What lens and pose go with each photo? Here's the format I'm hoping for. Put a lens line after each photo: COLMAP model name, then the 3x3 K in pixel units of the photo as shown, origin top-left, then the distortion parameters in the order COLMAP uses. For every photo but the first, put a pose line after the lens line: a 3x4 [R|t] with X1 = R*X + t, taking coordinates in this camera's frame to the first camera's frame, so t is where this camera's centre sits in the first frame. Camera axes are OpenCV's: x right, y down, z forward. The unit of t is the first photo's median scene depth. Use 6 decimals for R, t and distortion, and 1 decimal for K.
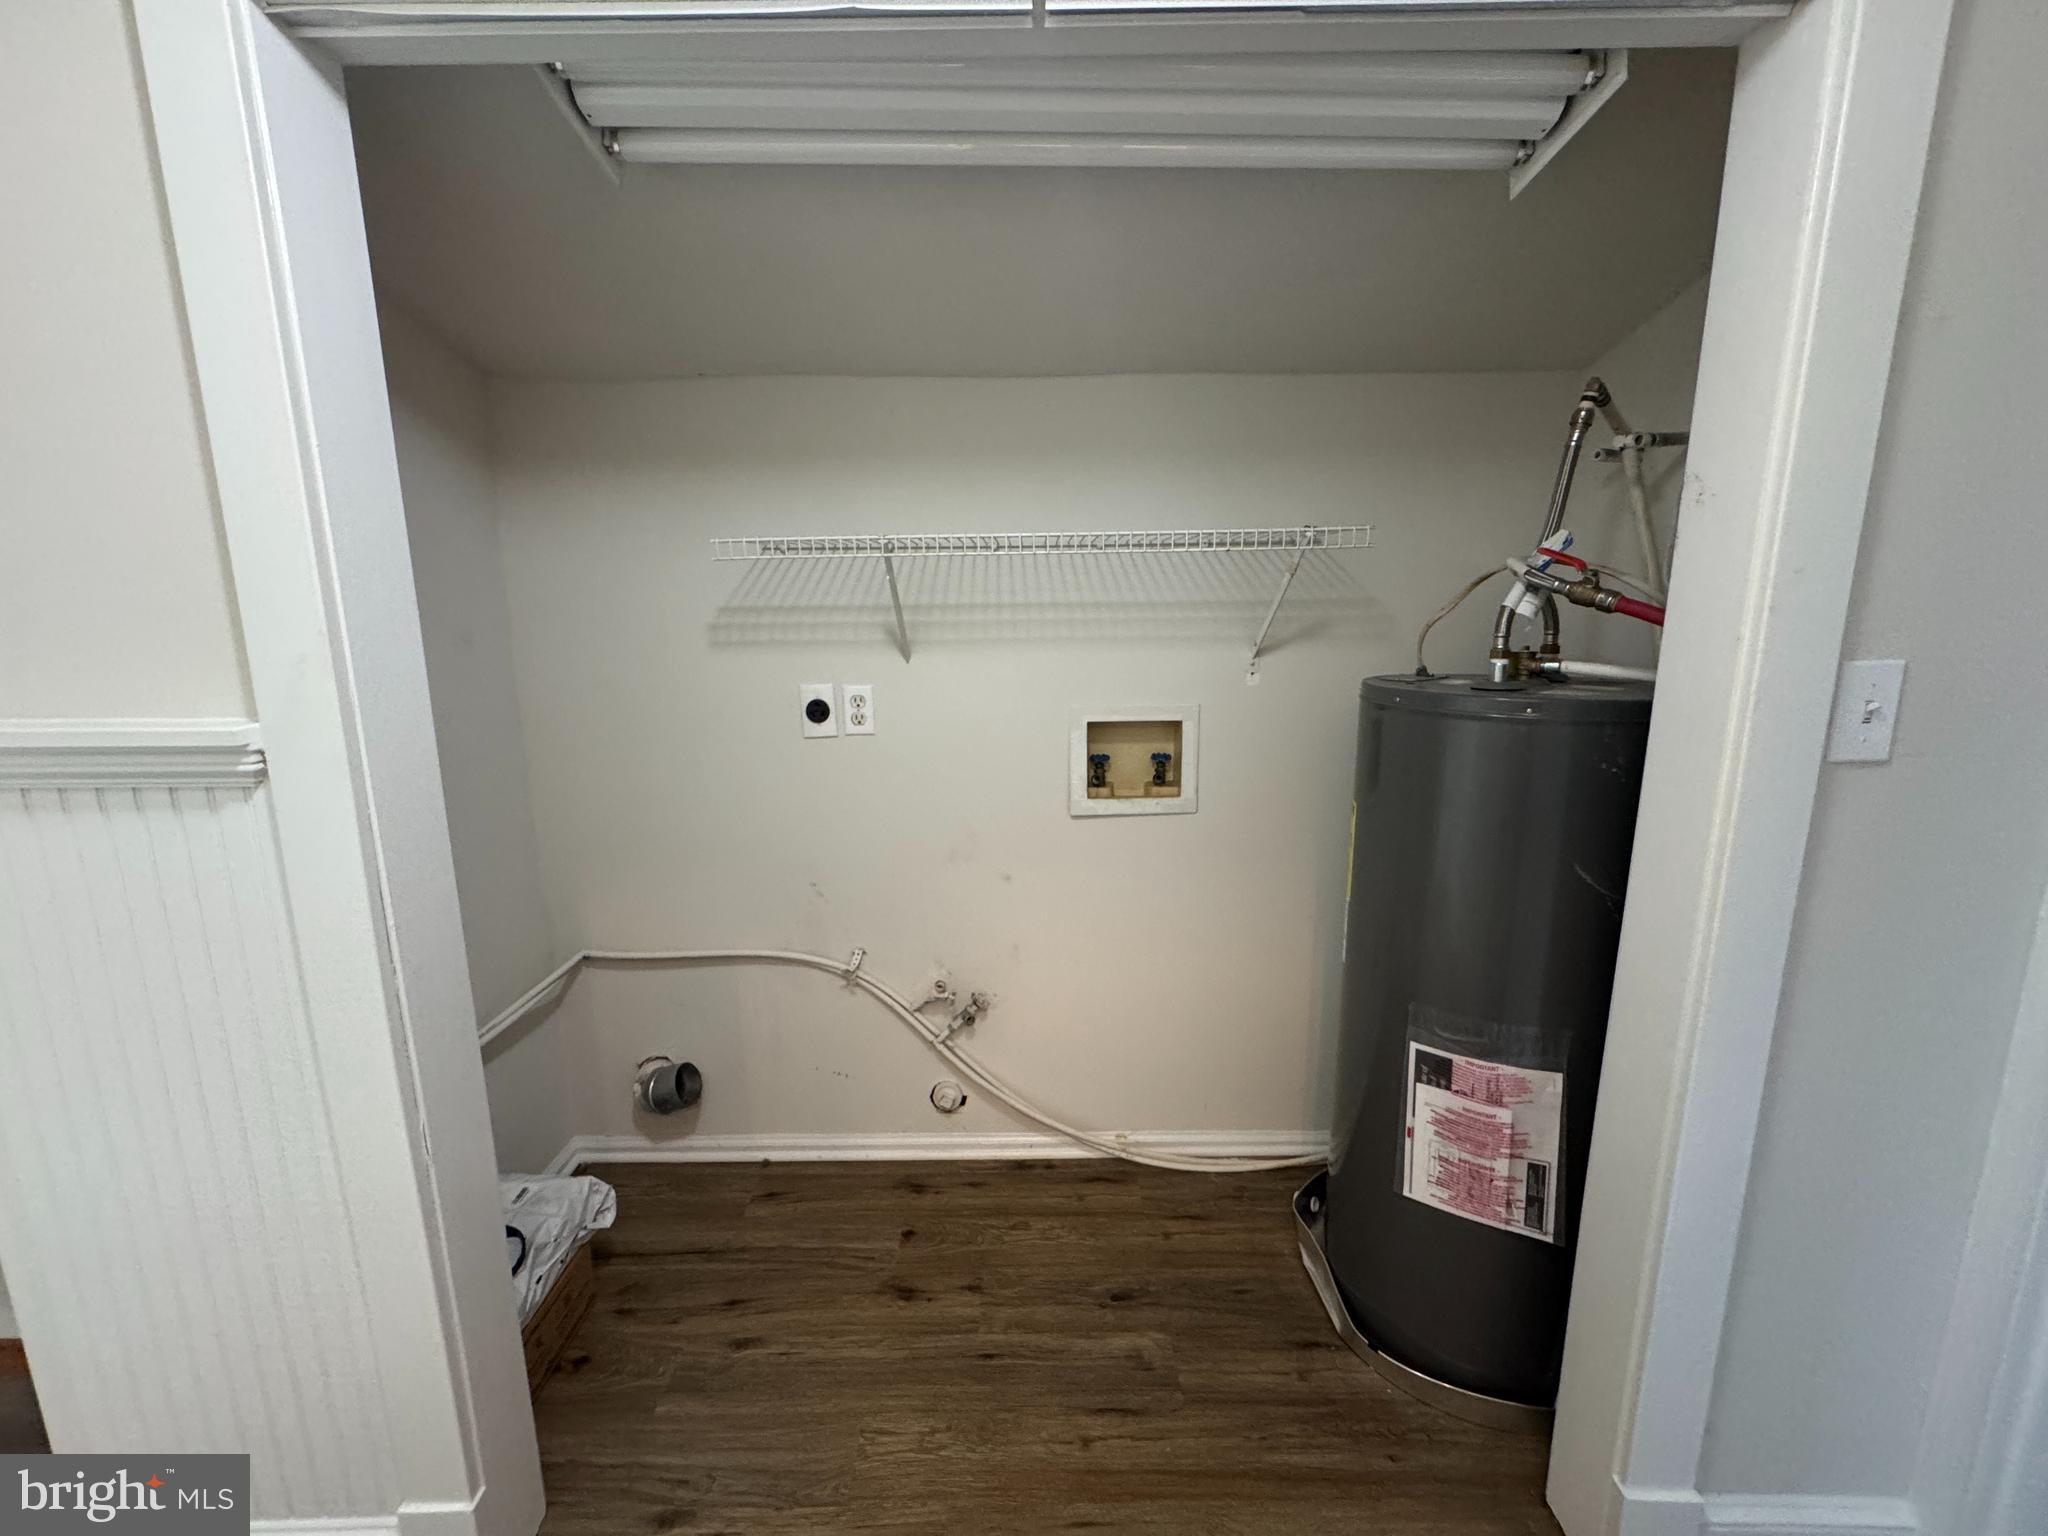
lens RADIAL K [[823.2, 0, 1030.1], [0, 823.2, 775.1], [0, 0, 1]] dist [-0.002652, 0.001027]
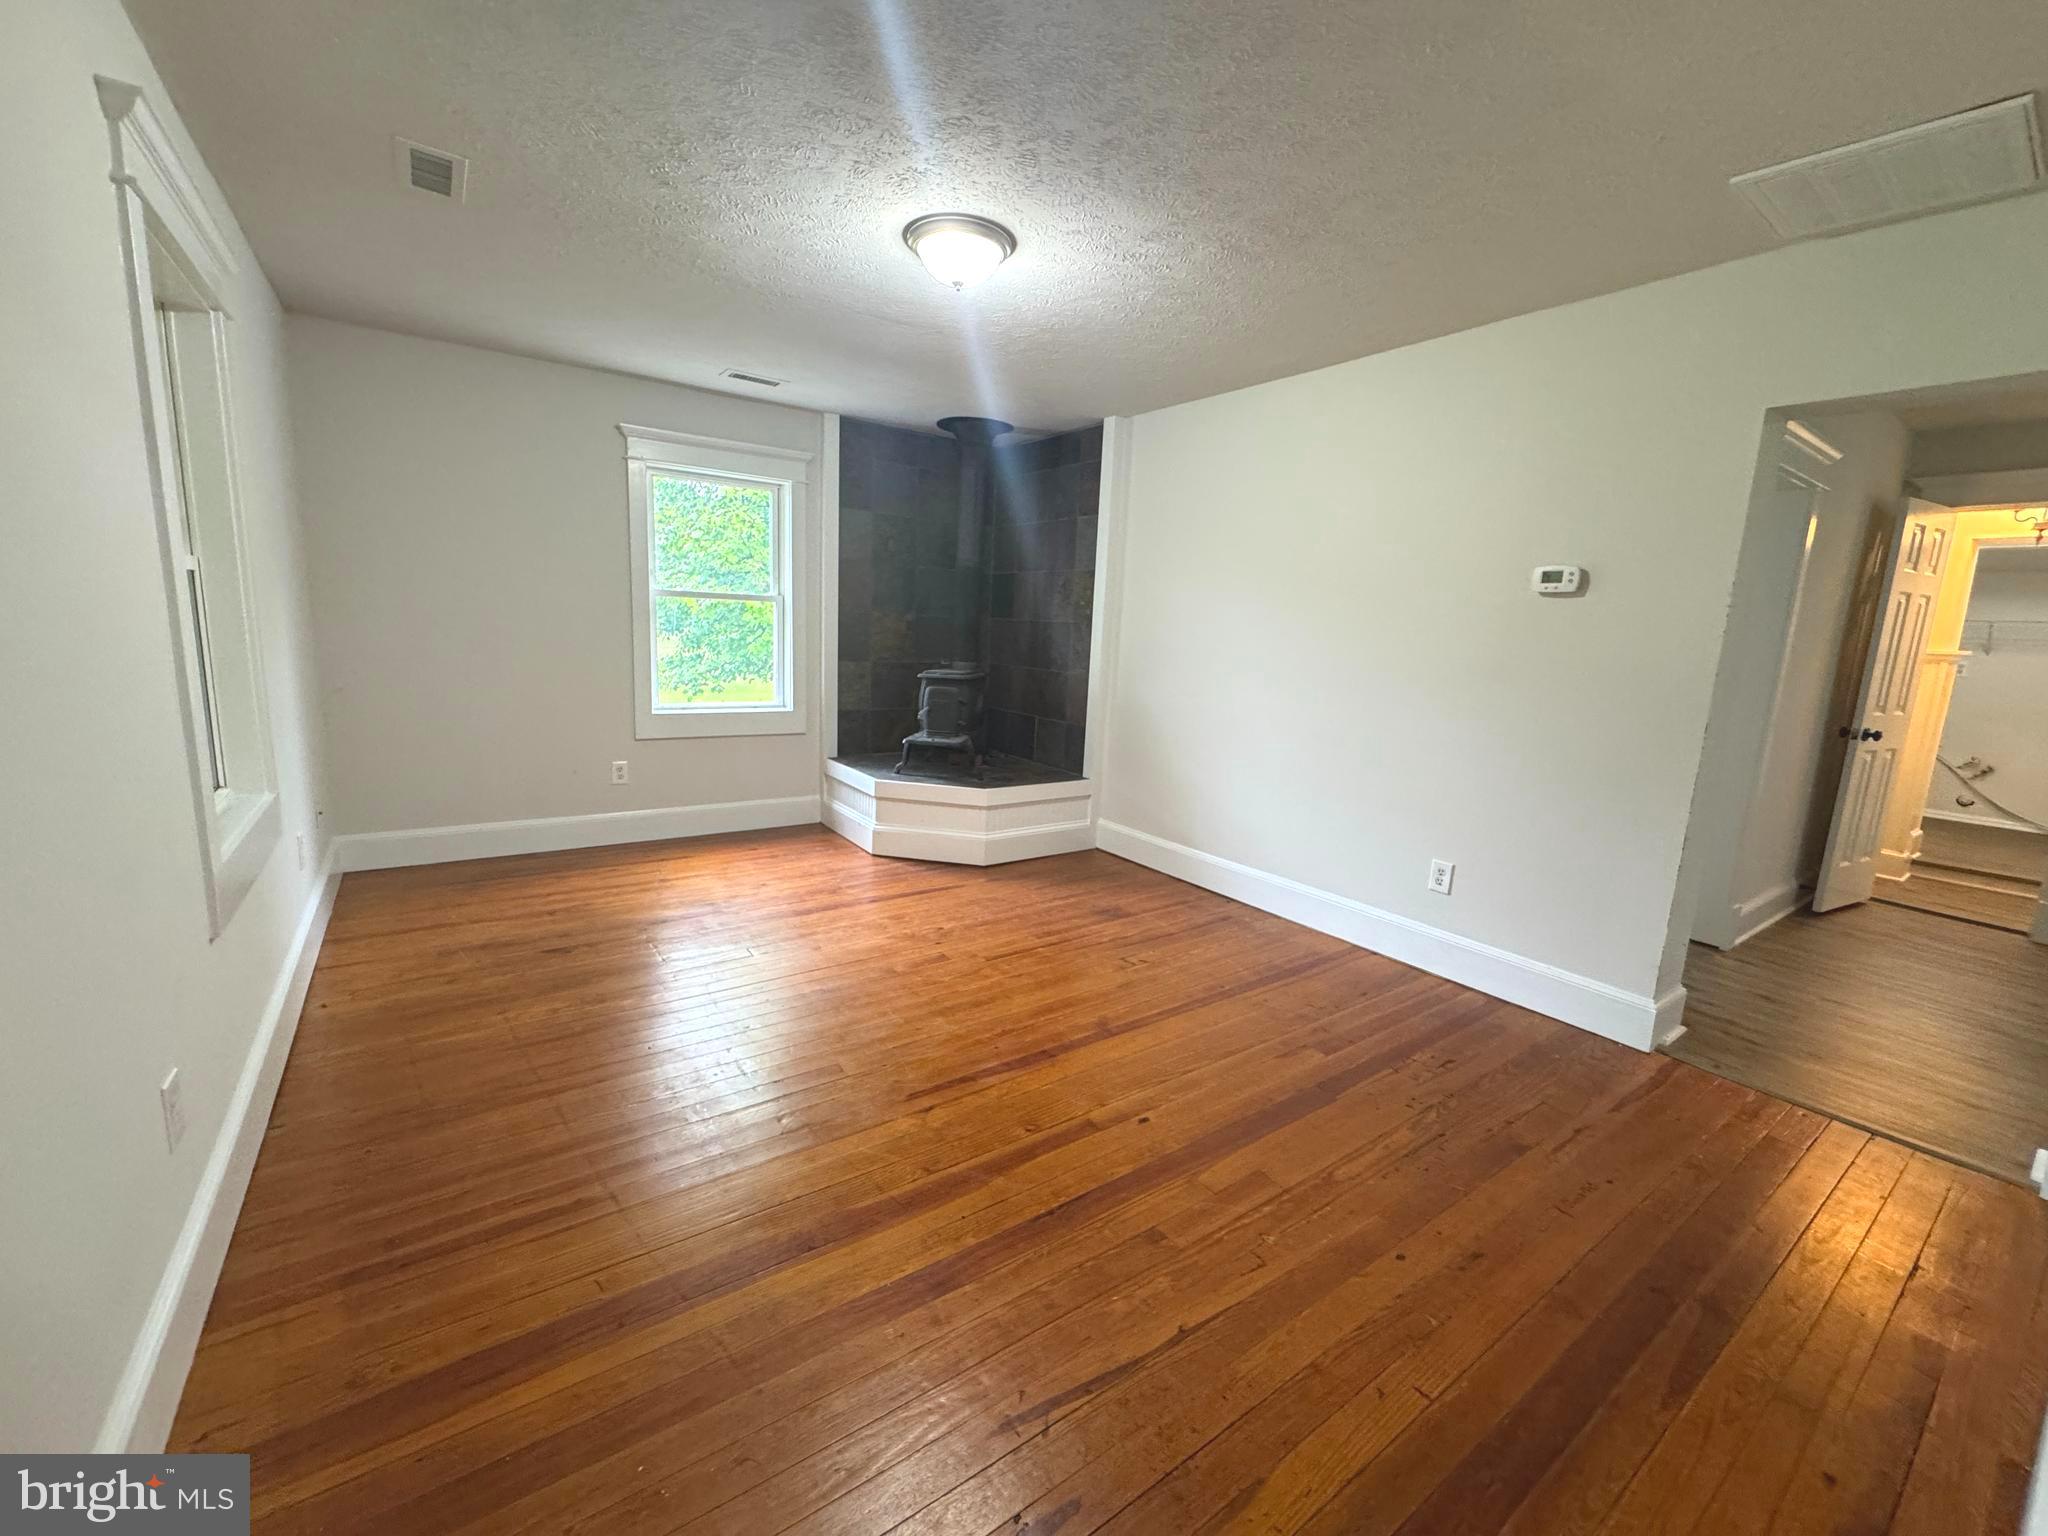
lens RADIAL K [[823.2, 0, 1025.7], [0, 823.2, 769.1], [0, 0, 1]] dist [-0.002652, 0.001027]
pose [[0.581823, 0.171566, -0.795014, 0.286821], [-0.200726, 0.977551, 0.064059, 0.809638], [0.788157, 0.122309, 0.603199, -3.744000]]
